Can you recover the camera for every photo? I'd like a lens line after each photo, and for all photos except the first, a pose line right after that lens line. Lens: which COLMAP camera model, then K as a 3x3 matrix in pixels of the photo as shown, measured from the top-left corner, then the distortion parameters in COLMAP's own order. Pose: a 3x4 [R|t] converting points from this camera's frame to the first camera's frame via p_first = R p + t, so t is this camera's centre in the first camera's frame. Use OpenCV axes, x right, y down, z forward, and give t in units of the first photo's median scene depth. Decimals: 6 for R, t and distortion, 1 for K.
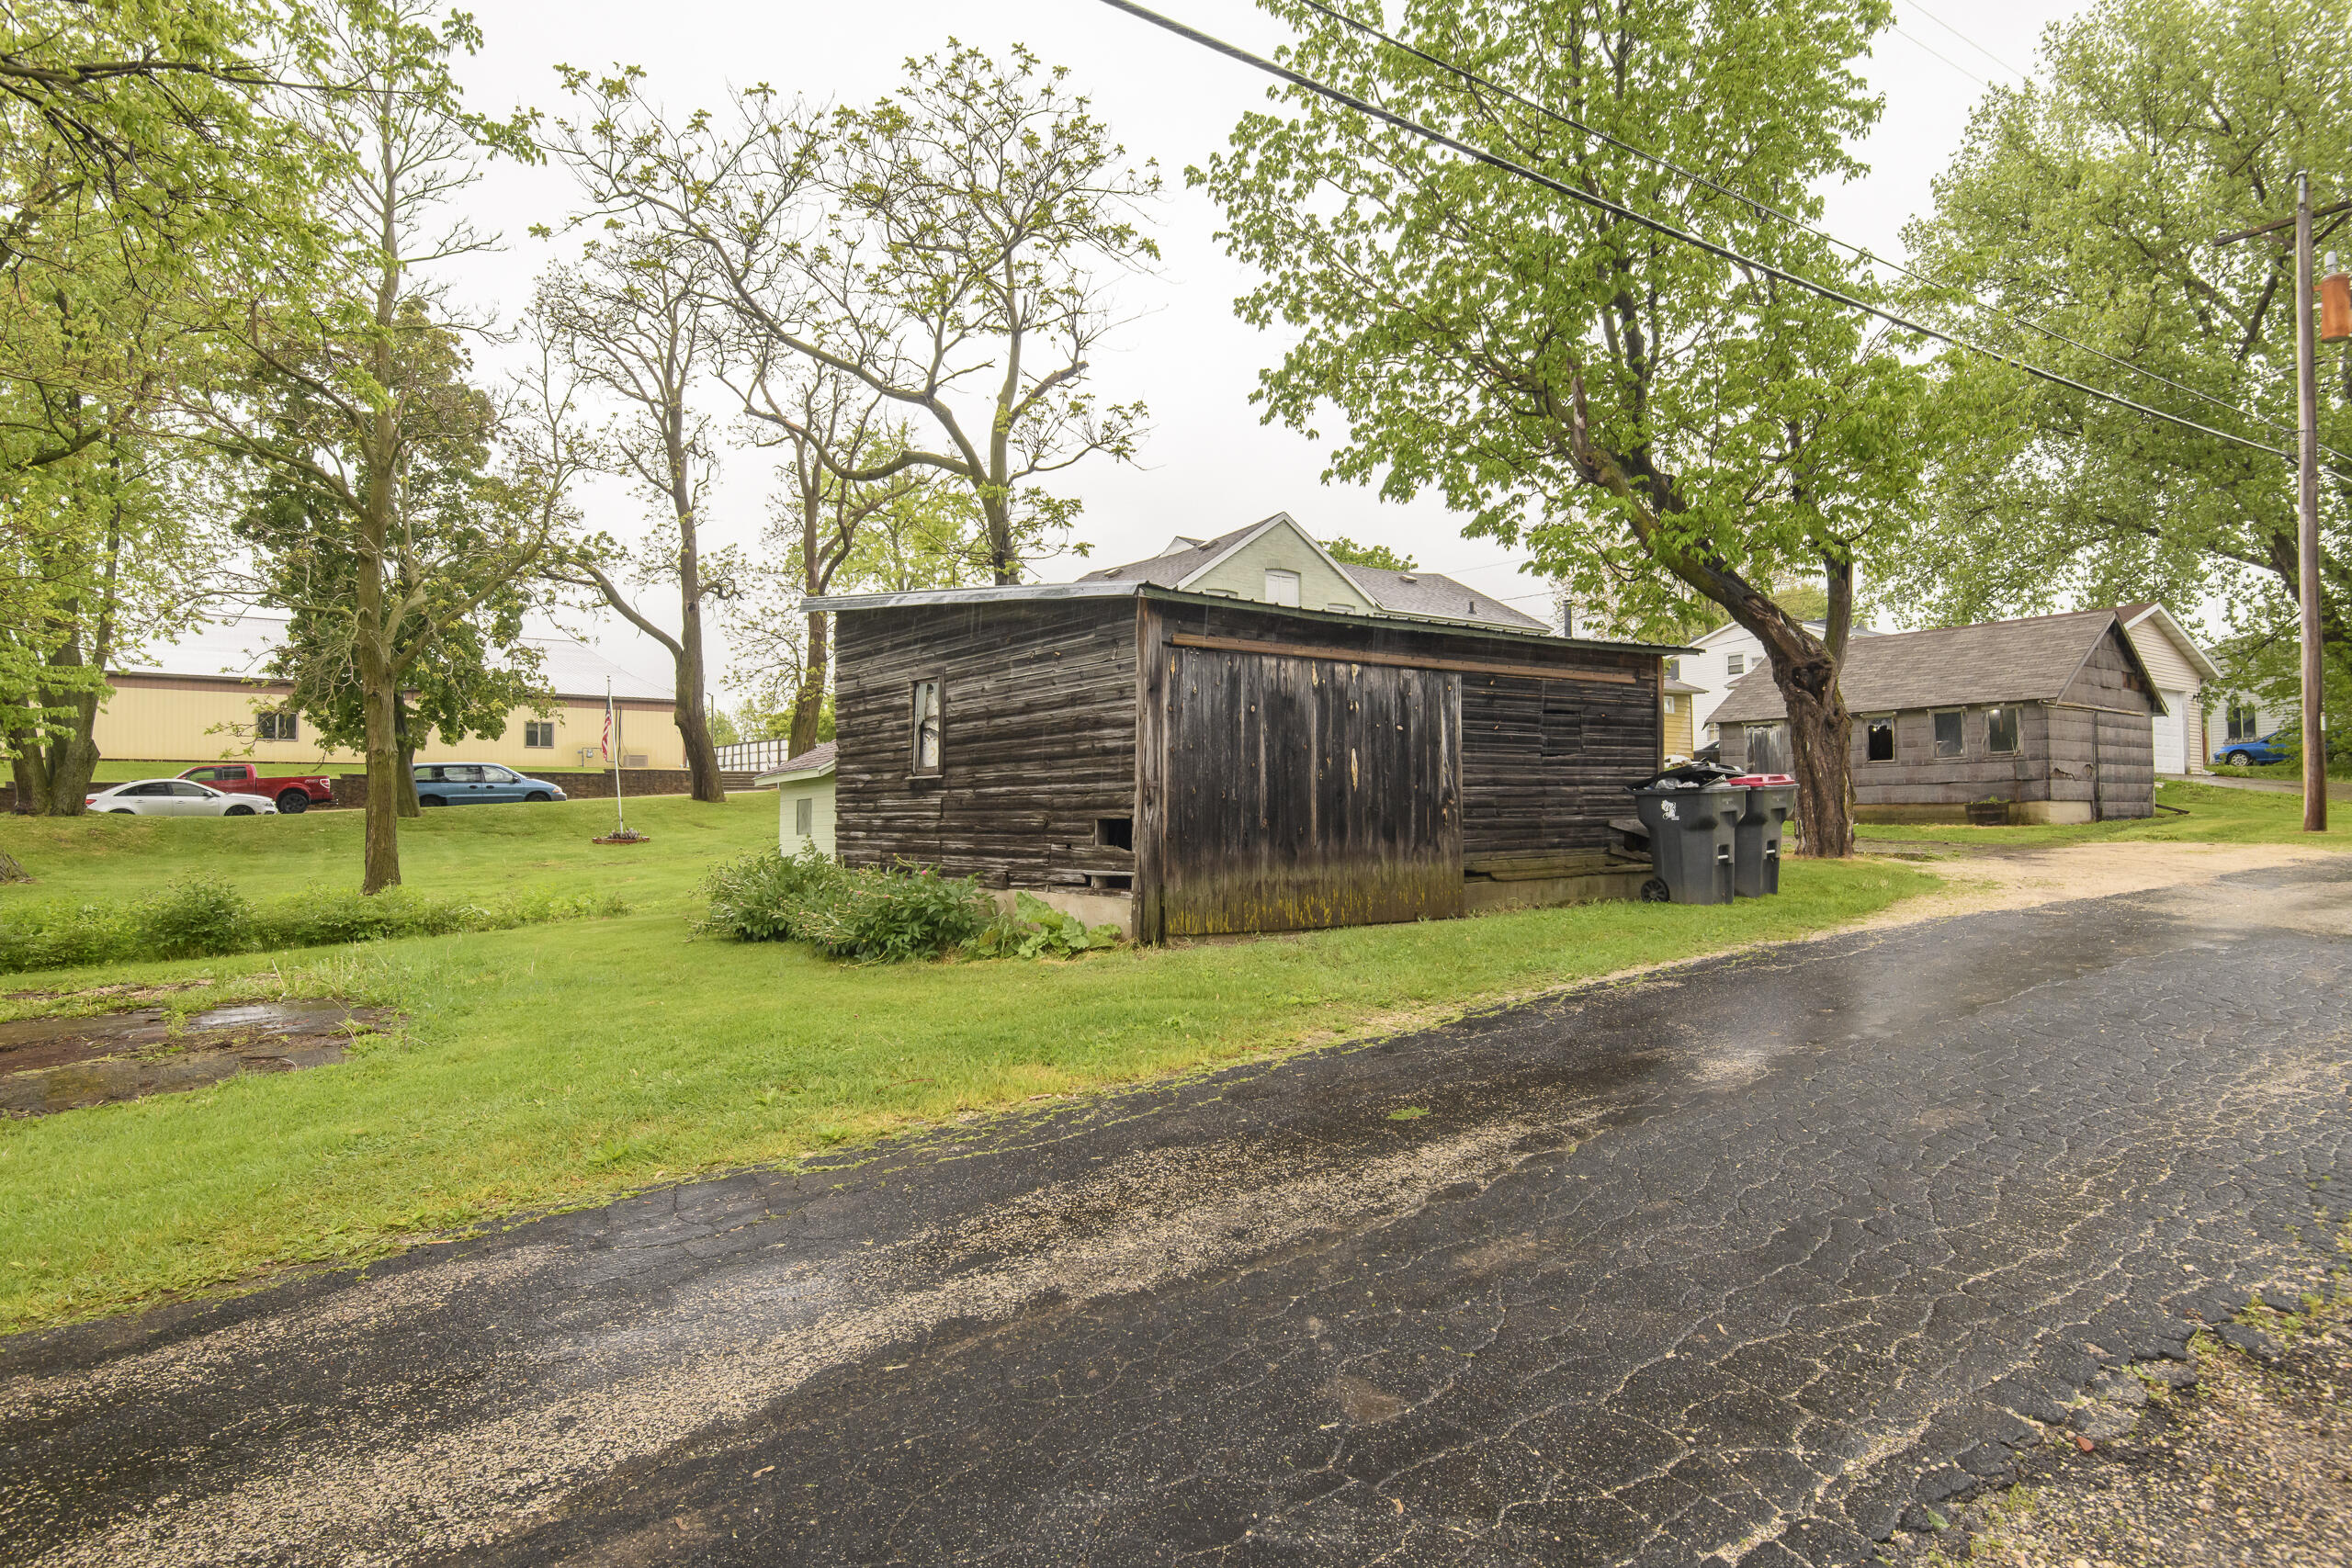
lens RADIAL K [[1276.9, 0, 1172.8], [0, 1276.9, 772.7], [0, 0, 1]] dist [0.029335, -0.012670]
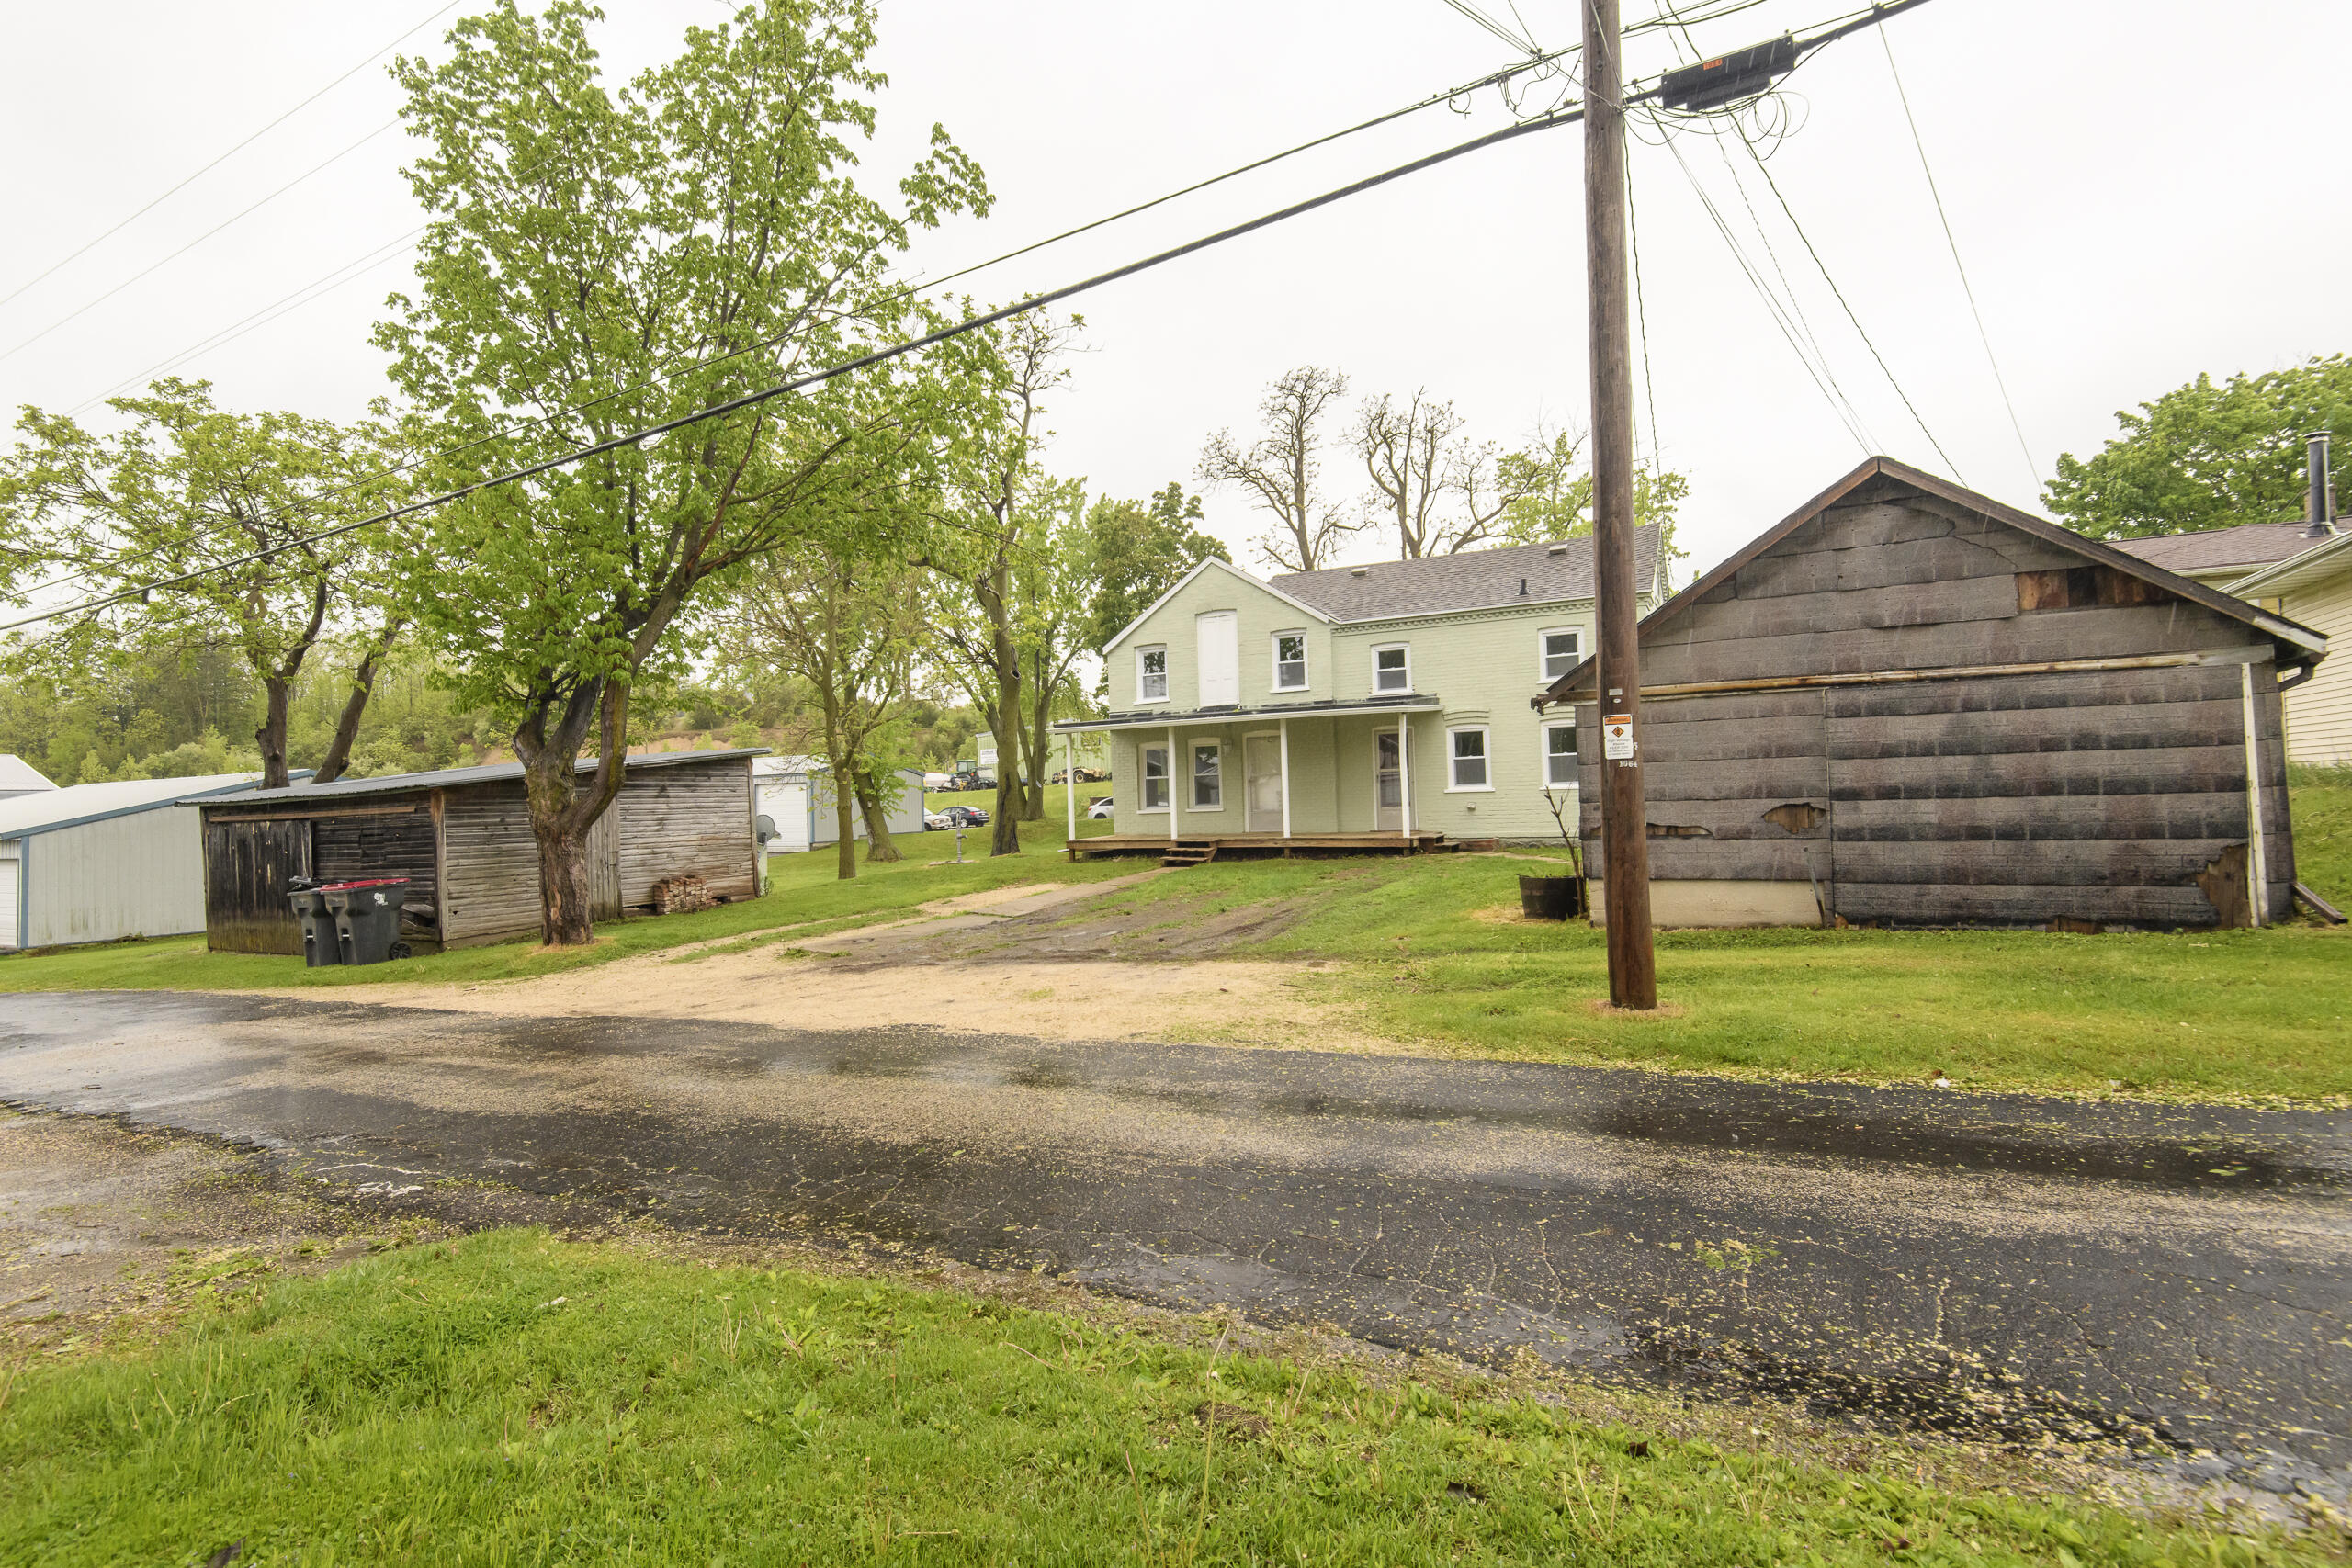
lens RADIAL K [[1167.5, 0, 1199.3], [0, 1167.5, 780.3], [0, 0, 1]] dist [0.039327, -0.026386]
pose [[0.447686, -0.019775, -0.893972, 1.111800], [0.059719, 0.998185, 0.007827, -0.035064], [0.892194, -0.056891, 0.448054, 0.676885]]
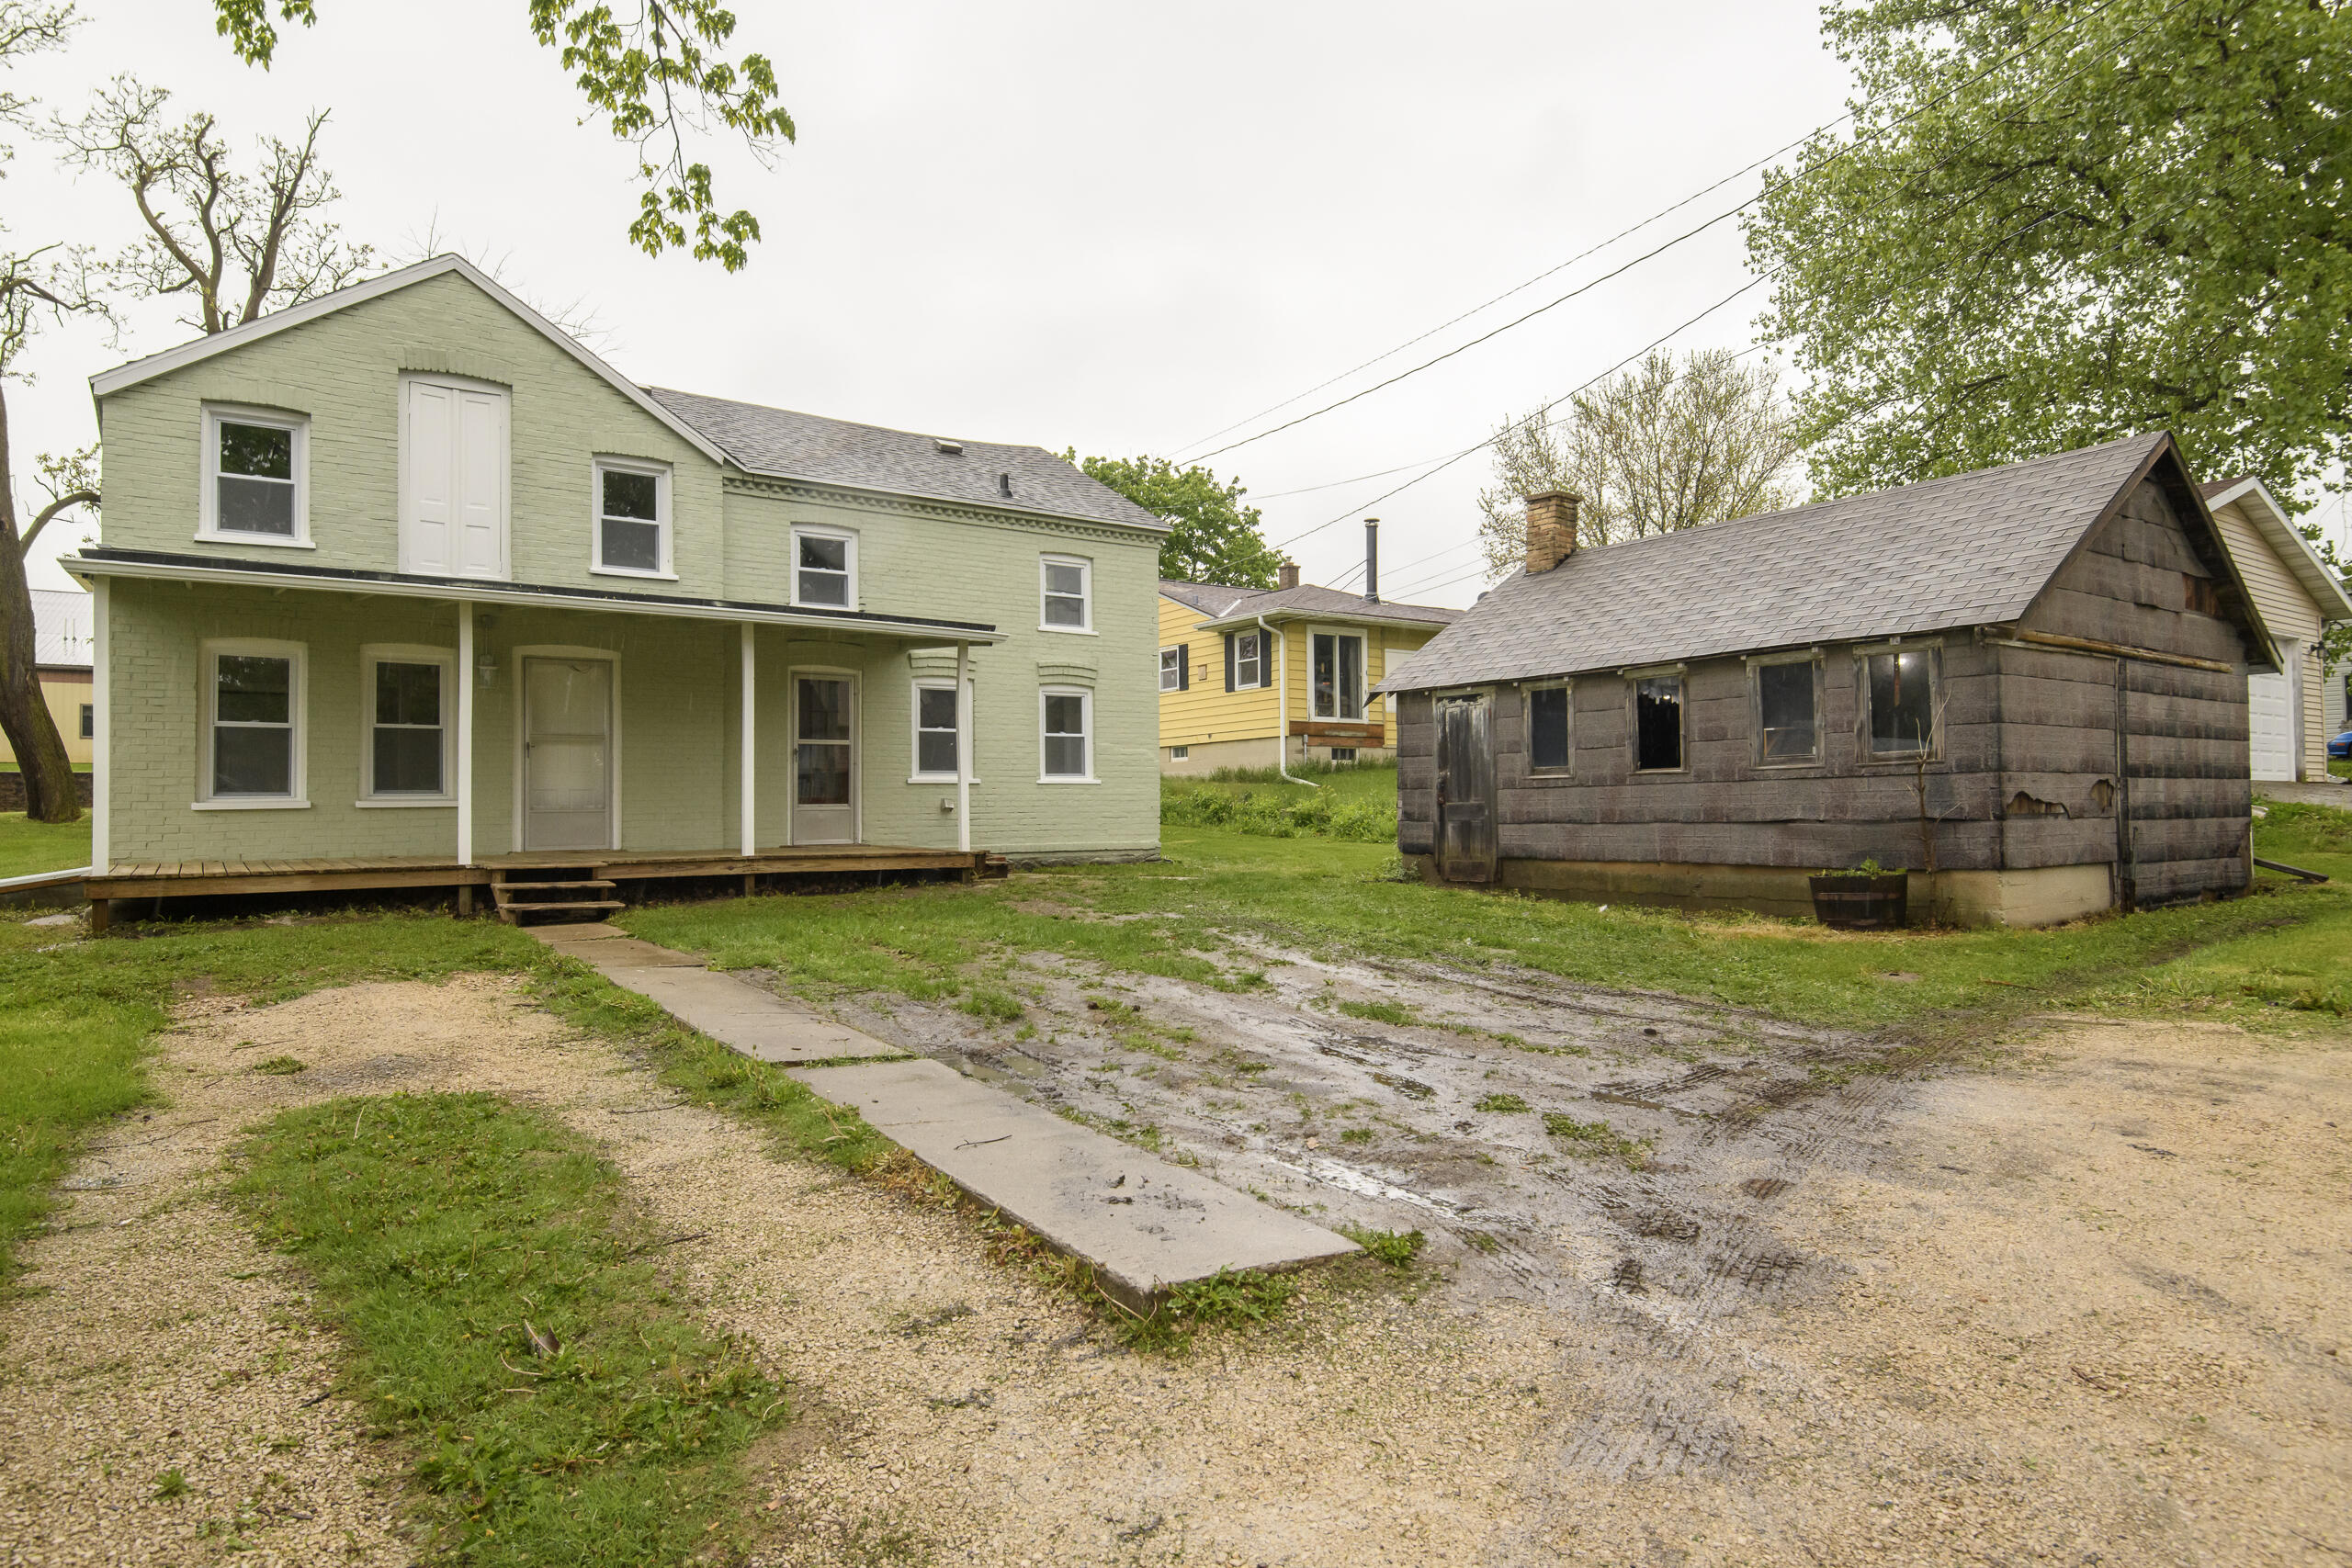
lens RADIAL K [[1315.2, 0, 1198.1], [0, 1315.2, 772.5], [0, 0, 1]] dist [0.055587, -0.035949]
pose [[0.999991, -0.002808, -0.003213, 0.447497], [0.002845, 0.999928, 0.011683, -0.016678], [0.003180, -0.011692, 0.999927, 0.605472]]
